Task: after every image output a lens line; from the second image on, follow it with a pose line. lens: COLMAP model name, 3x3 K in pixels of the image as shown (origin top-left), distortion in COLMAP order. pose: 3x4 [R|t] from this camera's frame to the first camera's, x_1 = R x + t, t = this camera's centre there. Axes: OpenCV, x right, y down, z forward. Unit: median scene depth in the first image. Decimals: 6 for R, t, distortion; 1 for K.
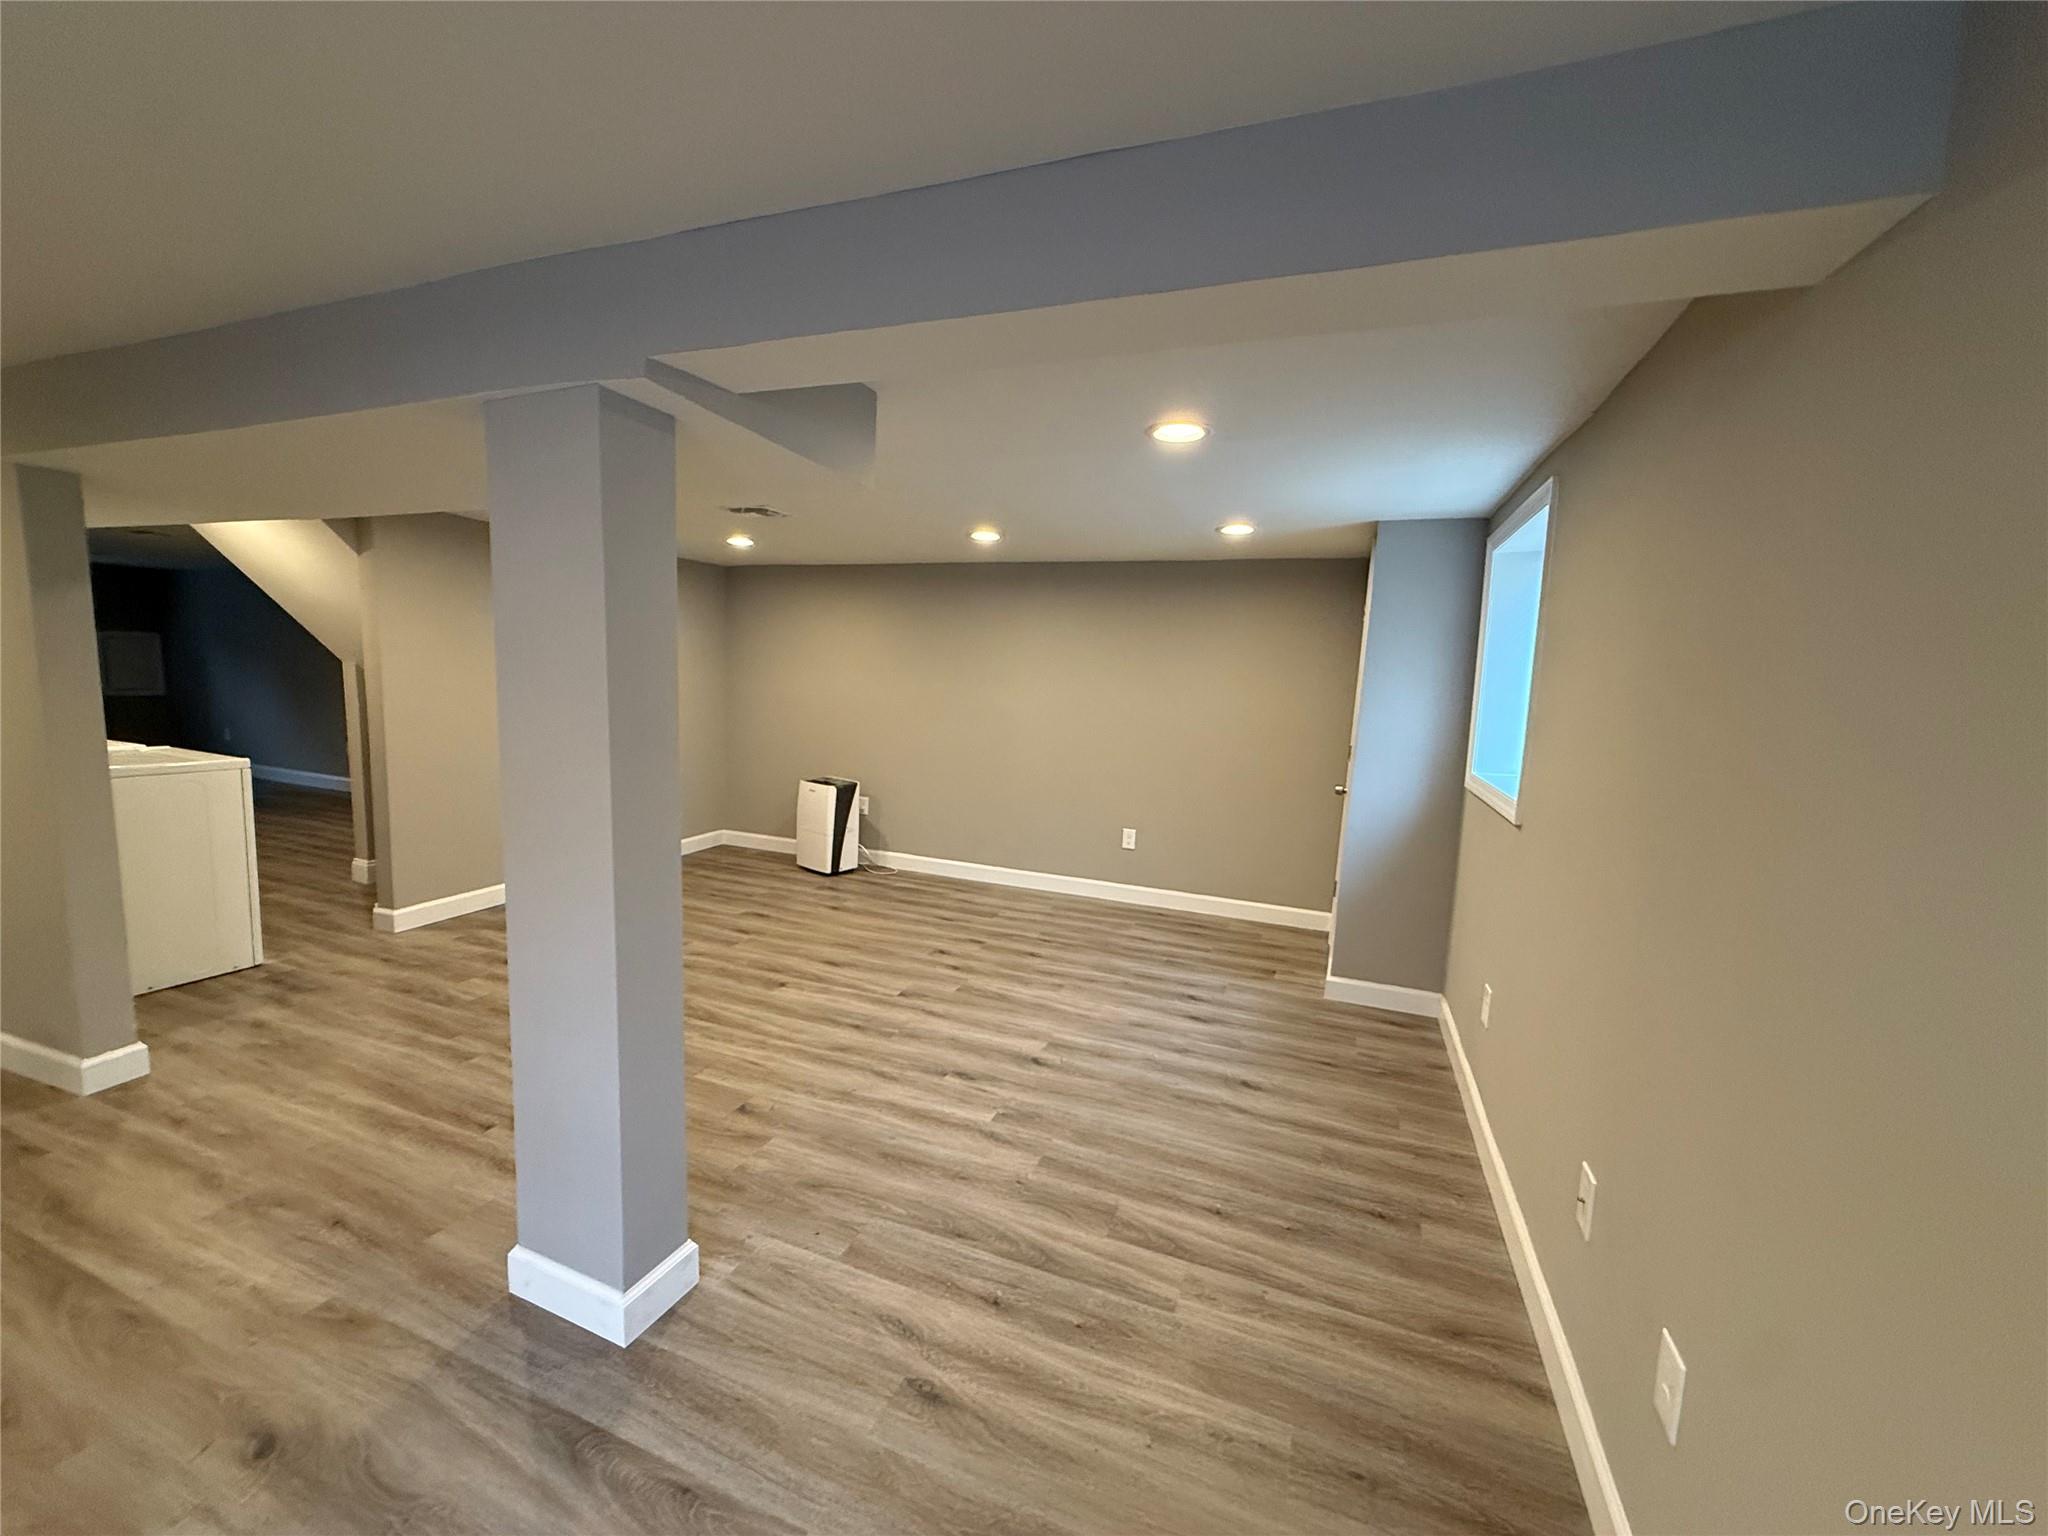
lens RADIAL K [[812.3, 0, 1021.3], [0, 812.3, 767.8], [0, 0, 1]] dist [-0.000453, -0.000650]
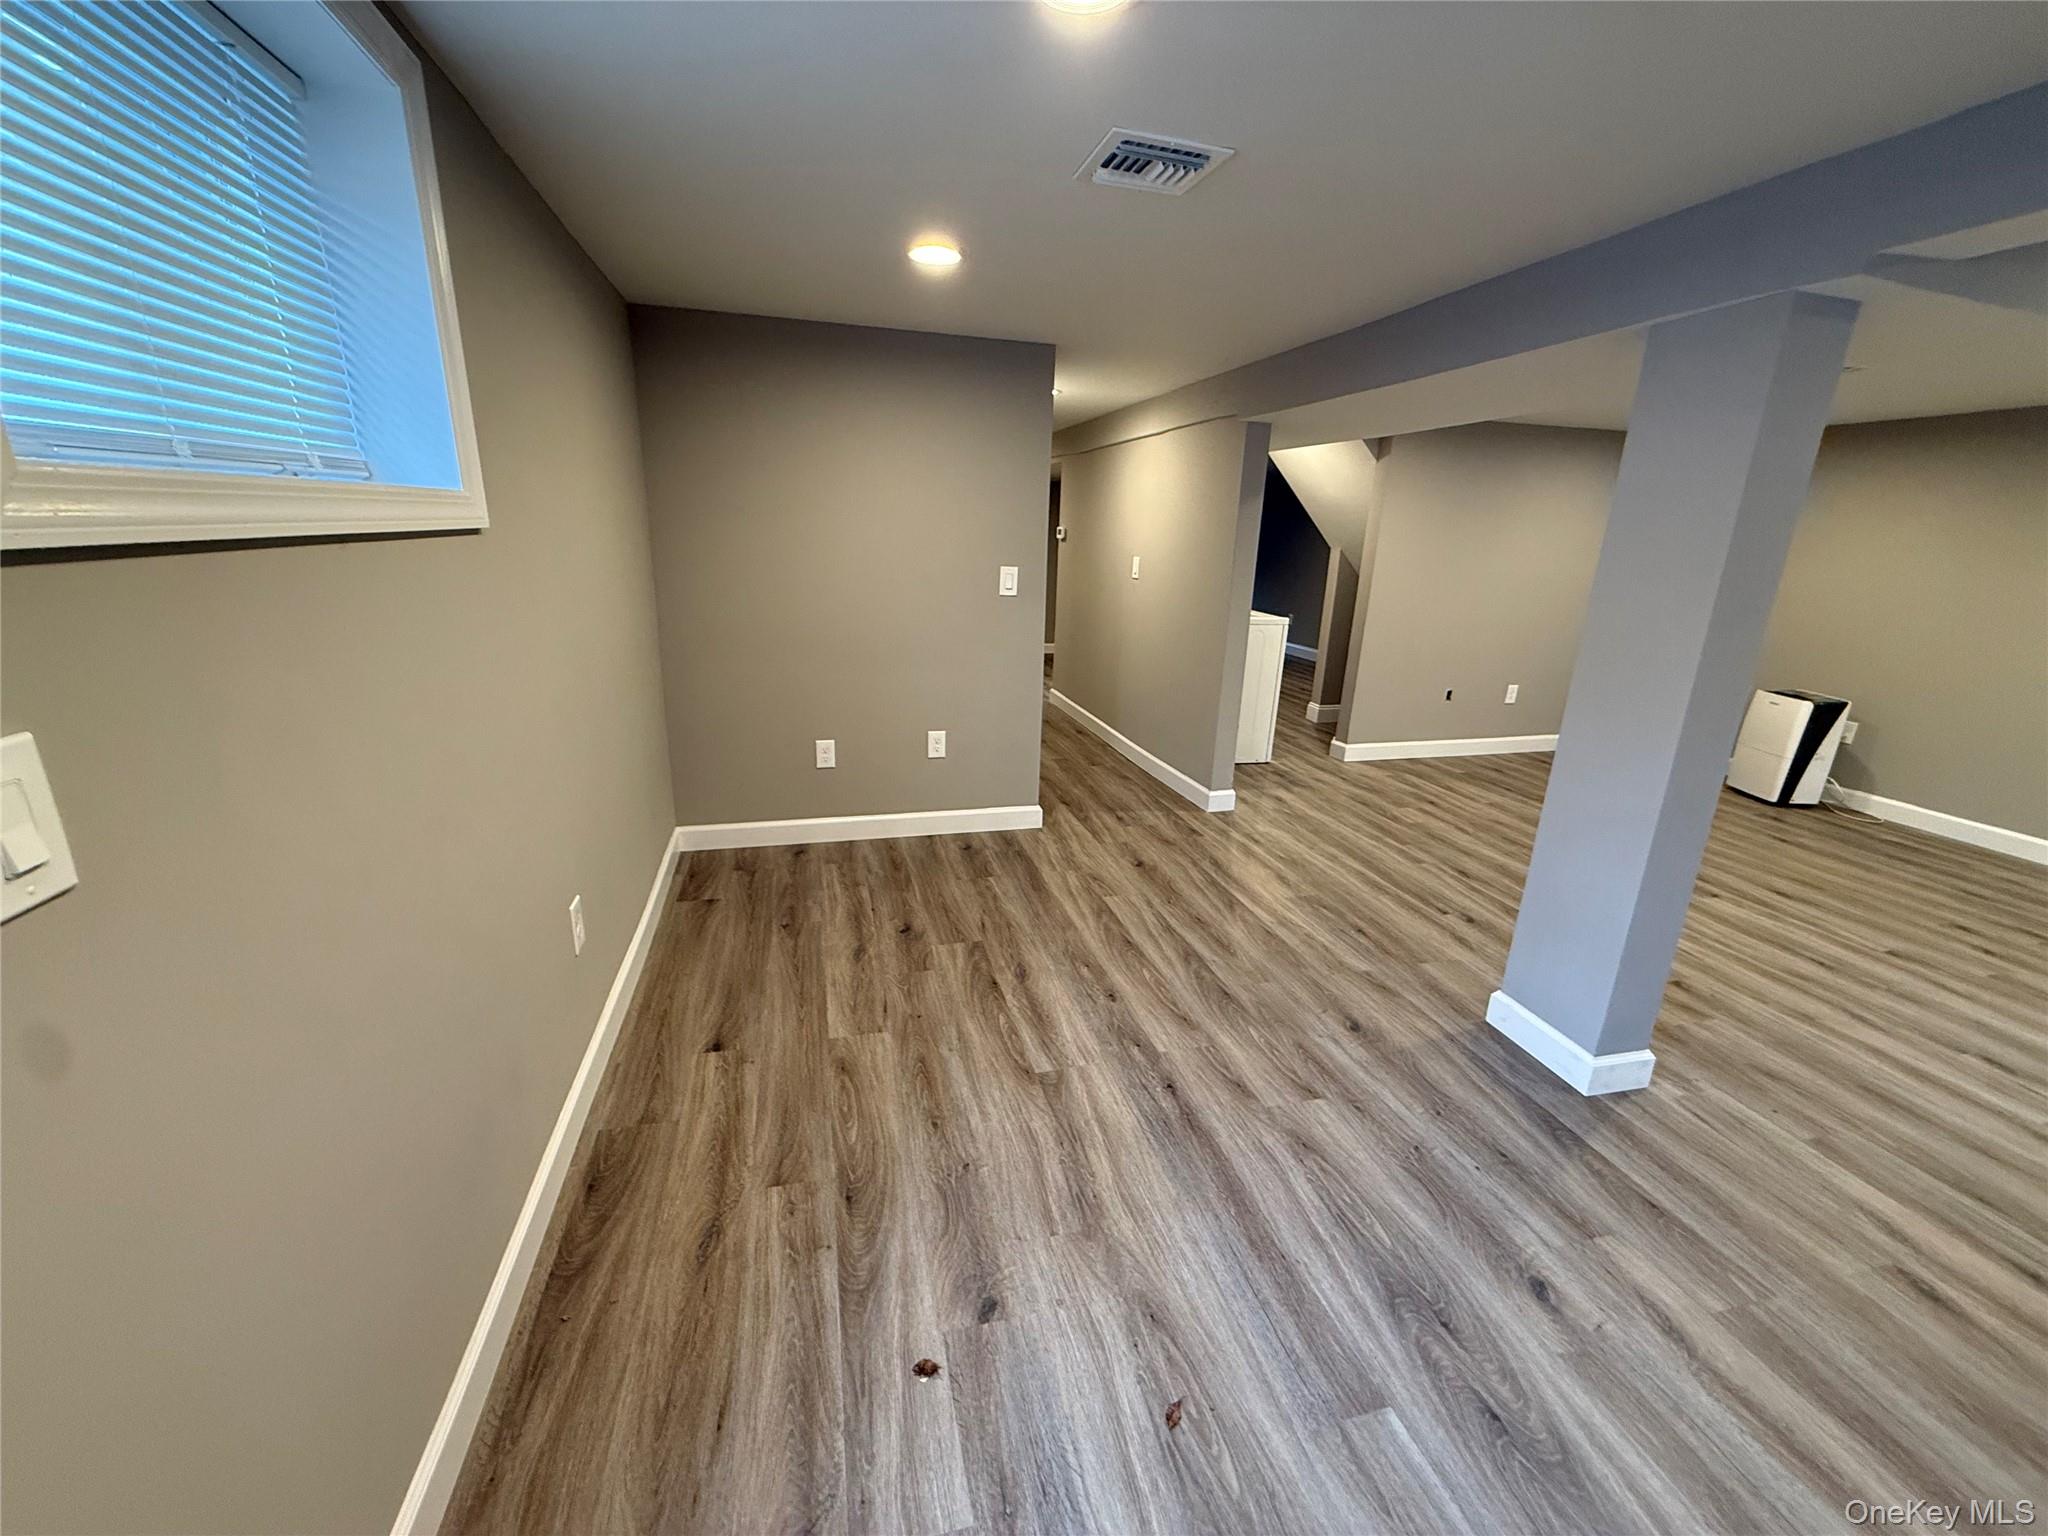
lens RADIAL K [[812.3, 0, 1021.3], [0, 812.3, 767.8], [0, 0, 1]] dist [-0.000453, -0.000650]
pose [[0.581133, 0.210737, -0.786050, -0.058978], [-0.104817, 0.977228, 0.184499, 0.035357], [0.807030, -0.024827, 0.589988, -0.252020]]
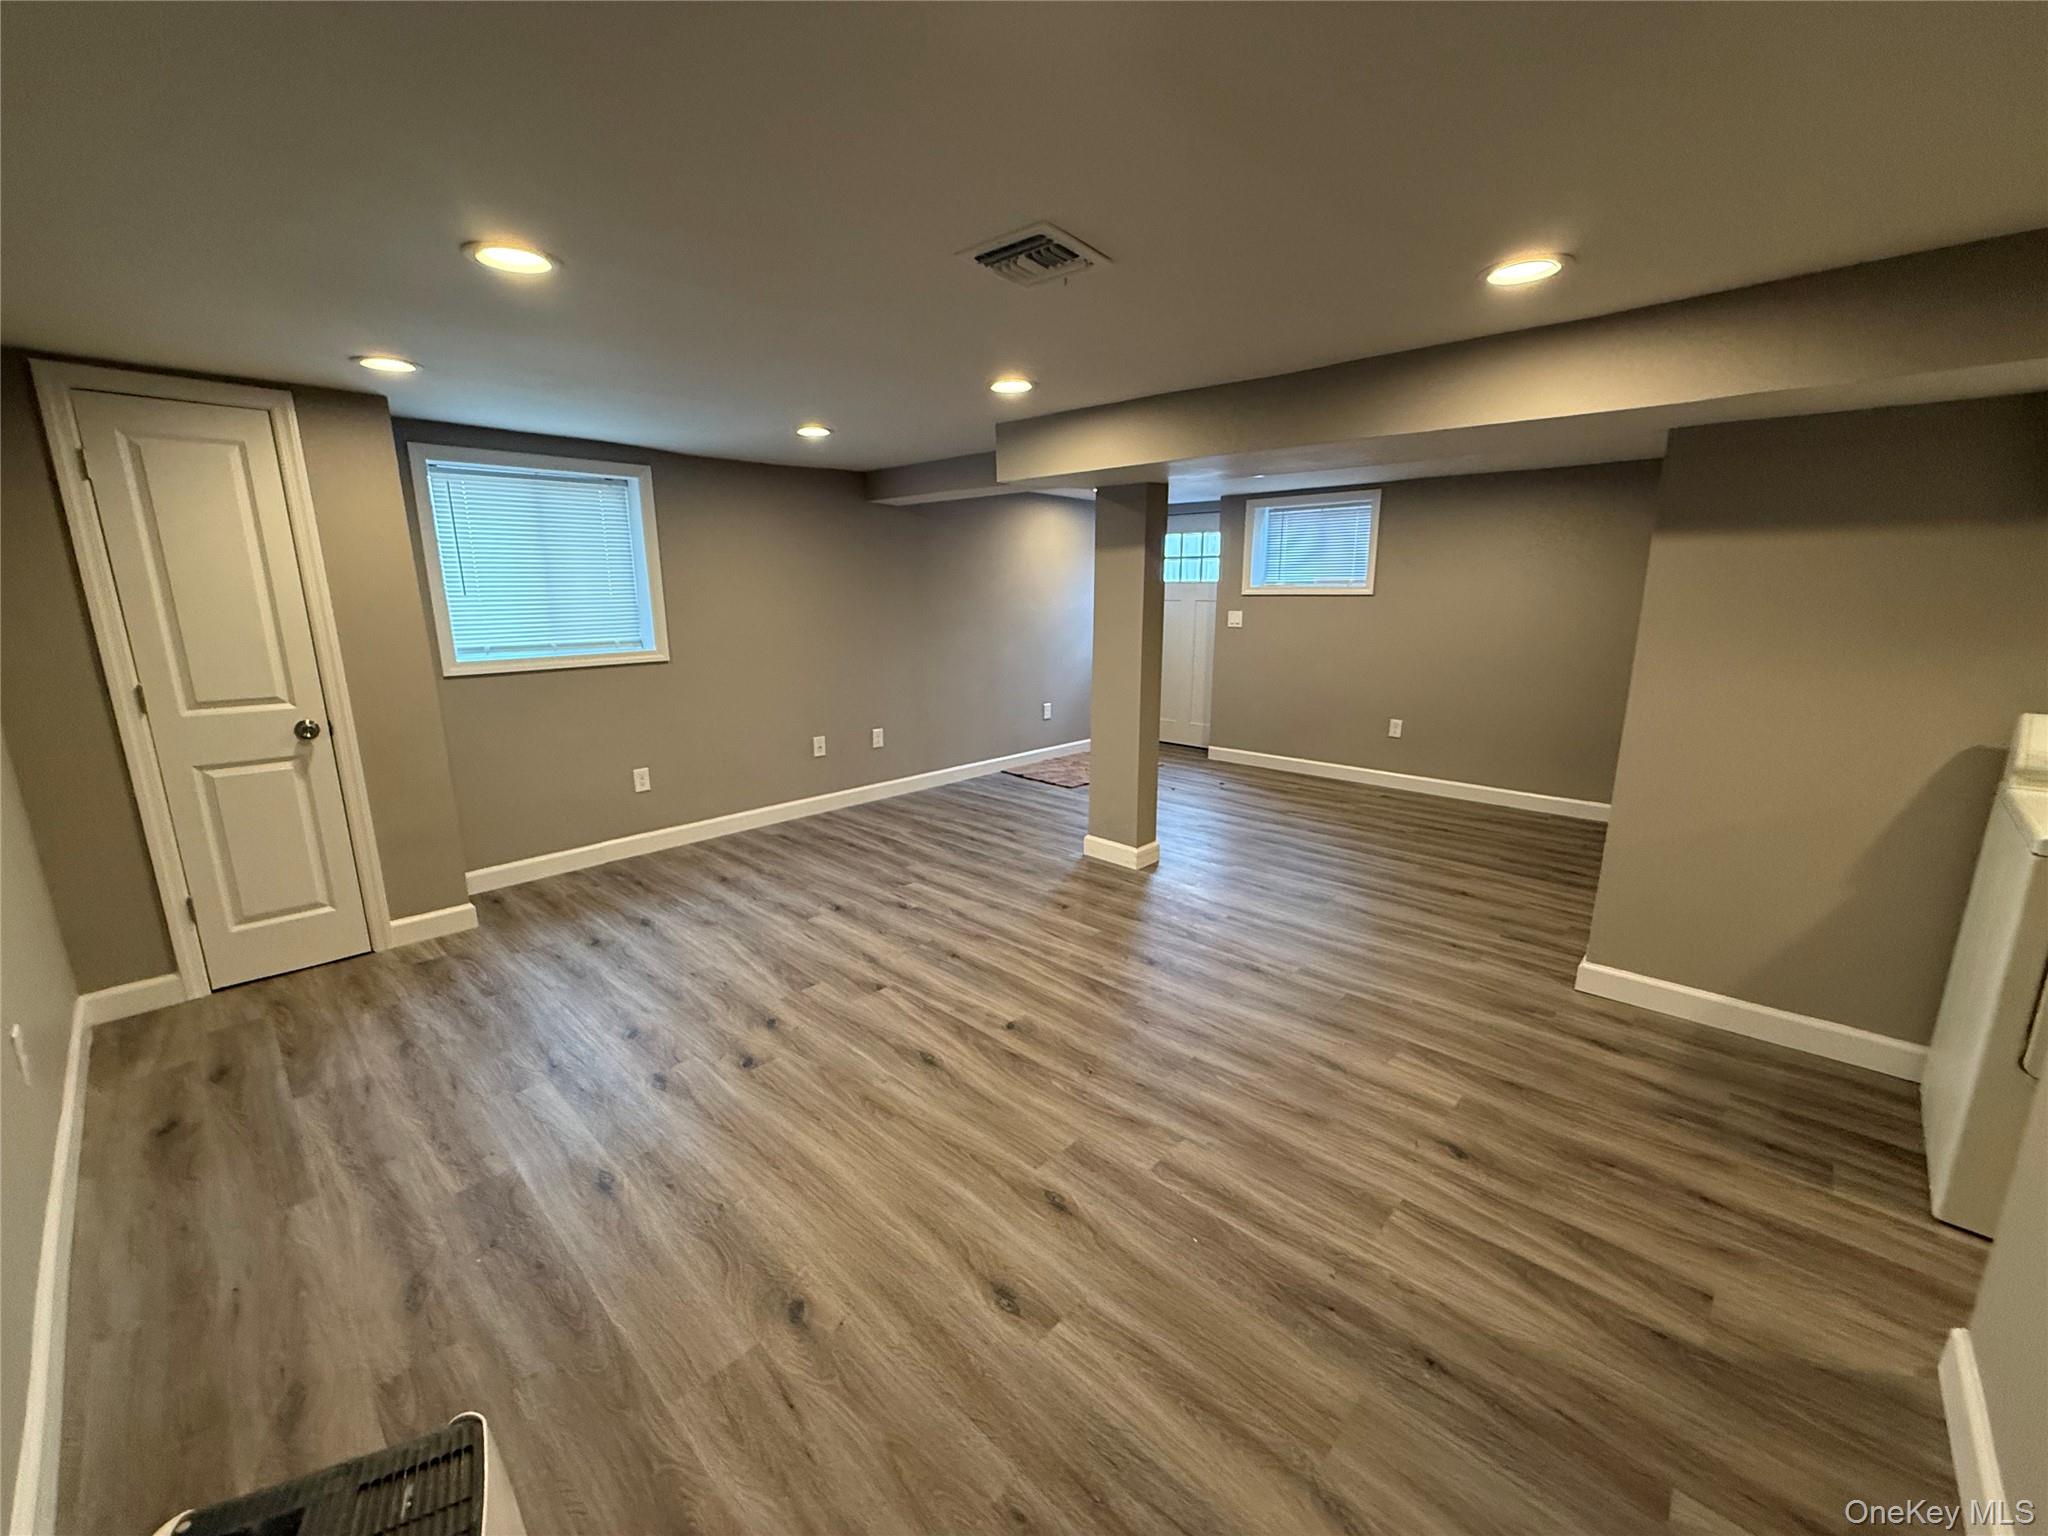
lens RADIAL K [[812.3, 0, 1021.3], [0, 812.3, 767.8], [0, 0, 1]] dist [-0.000453, -0.000650]
pose [[-0.924342, -0.119931, 0.362227, -0.638954], [0.009240, 0.942006, 0.335470, -0.241377], [-0.381453, 0.313436, -0.869627, 1.841332]]
